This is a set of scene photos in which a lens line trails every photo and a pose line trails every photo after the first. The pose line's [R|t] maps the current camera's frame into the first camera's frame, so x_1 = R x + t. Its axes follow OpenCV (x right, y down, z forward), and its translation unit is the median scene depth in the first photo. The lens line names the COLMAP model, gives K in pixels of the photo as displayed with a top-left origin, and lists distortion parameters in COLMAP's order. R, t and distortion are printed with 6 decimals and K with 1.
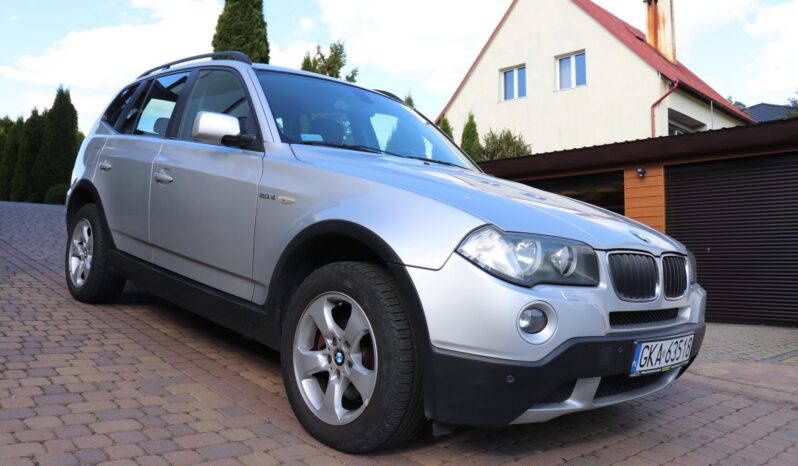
lens RADIAL K [[669.6, 0, 399.0], [0, 669.6, 233.0], [0, 0, 1]] dist [-0.187772, 0.164678]
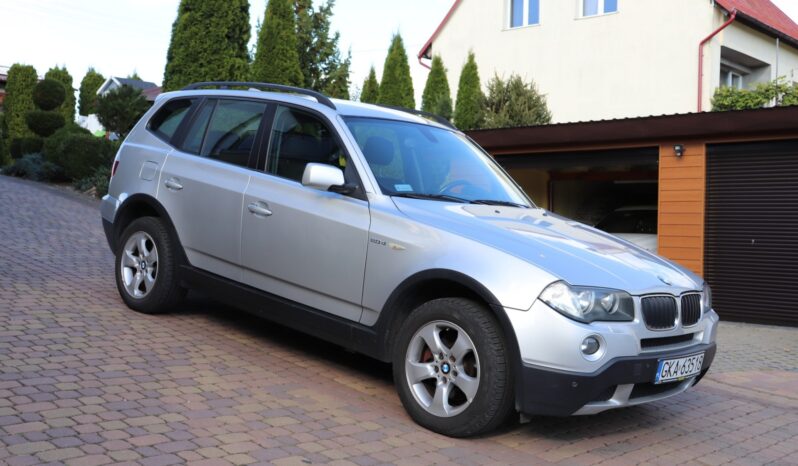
lens RADIAL K [[951.0, 0, 401.3], [0, 951.0, 240.6], [0, 0, 1]] dist [-0.026408, 0.018015]
pose [[0.997730, 0.010787, 0.066467, -0.290873], [-0.015433, 0.997443, 0.069781, -0.196194], [-0.065544, -0.070648, 0.995346, -0.864474]]
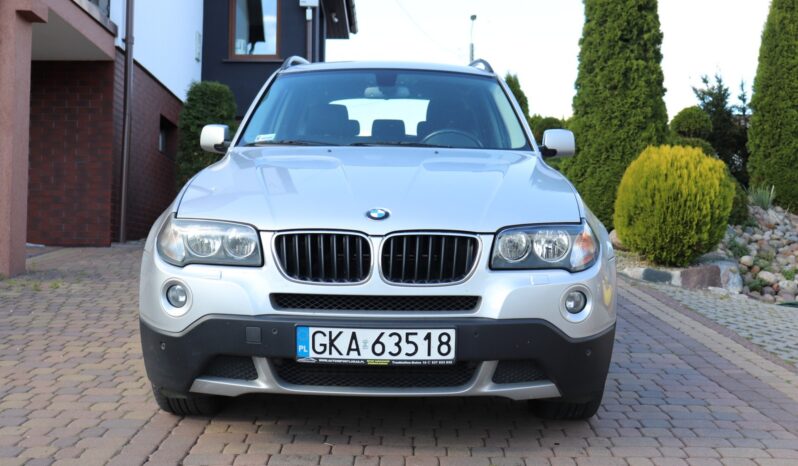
lens RADIAL K [[883.4, 0, 416.8], [0, 883.4, 233.5], [0, 0, 1]] dist [0.010670, 0.014377]
pose [[0.703329, -0.039732, -0.709753, 1.212066], [0.039770, 0.999072, -0.016518, 0.051580], [0.709751, -0.016609, 0.704257, 0.179010]]
